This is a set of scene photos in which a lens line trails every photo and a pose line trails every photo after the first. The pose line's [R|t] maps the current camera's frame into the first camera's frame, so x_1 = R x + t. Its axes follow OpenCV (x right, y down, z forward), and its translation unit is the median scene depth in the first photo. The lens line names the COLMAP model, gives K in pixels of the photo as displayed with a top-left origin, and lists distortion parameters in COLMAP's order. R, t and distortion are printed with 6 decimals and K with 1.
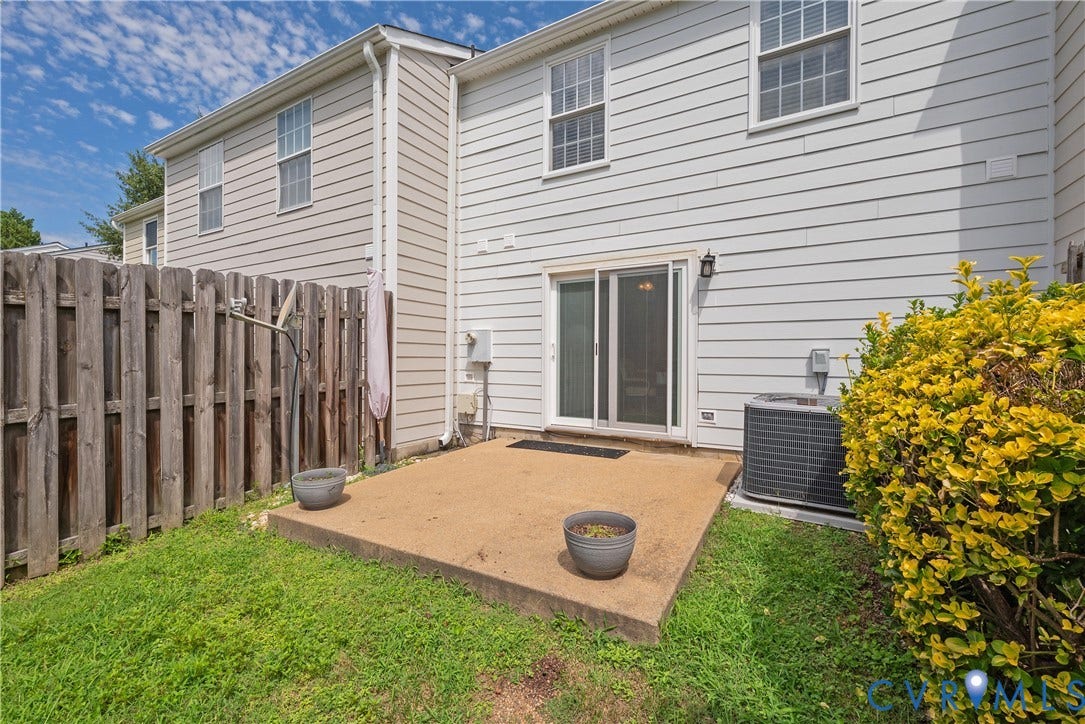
lens RADIAL K [[451.6, 0, 539.6], [0, 451.6, 361.4], [0, 0, 1]] dist [0.001743, -0.000039]
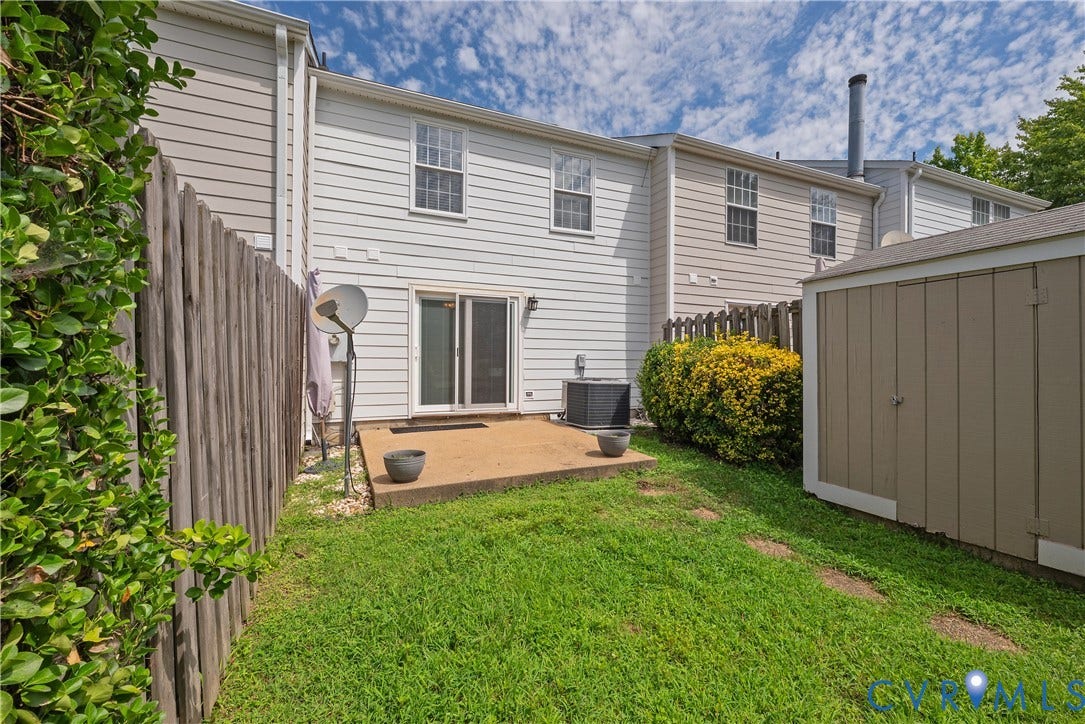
lens RADIAL K [[451.6, 0, 542.3], [0, 451.6, 366.2], [0, 0, 1]] dist [0.001743, -0.000039]
pose [[0.584173, -0.009124, 0.811578, -0.896780], [0.002430, 0.999952, 0.009492, 0.002928], [-0.811626, -0.003573, 0.584167, -0.001544]]
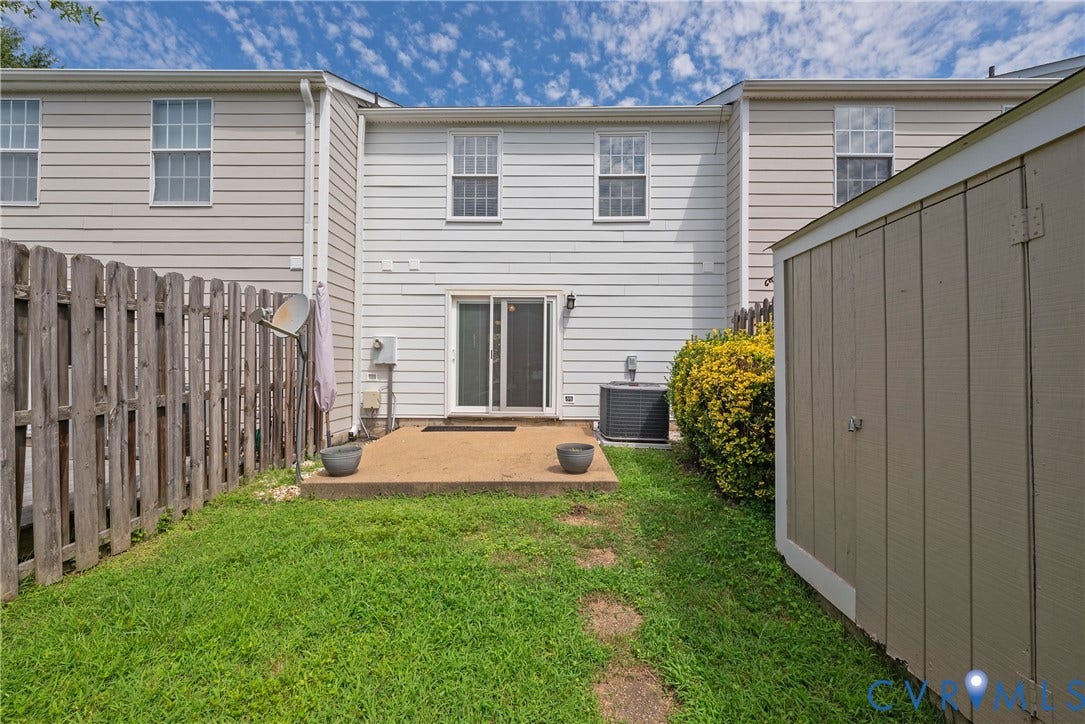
lens RADIAL K [[451.6, 0, 540.3], [0, 451.6, 363.1], [0, 0, 1]] dist [0.001743, -0.000039]
pose [[0.871818, 0.004047, 0.489813, -0.447322], [-0.000096, 0.999967, -0.008091, 0.011094], [-0.489830, 0.007007, 0.871790, -0.281375]]
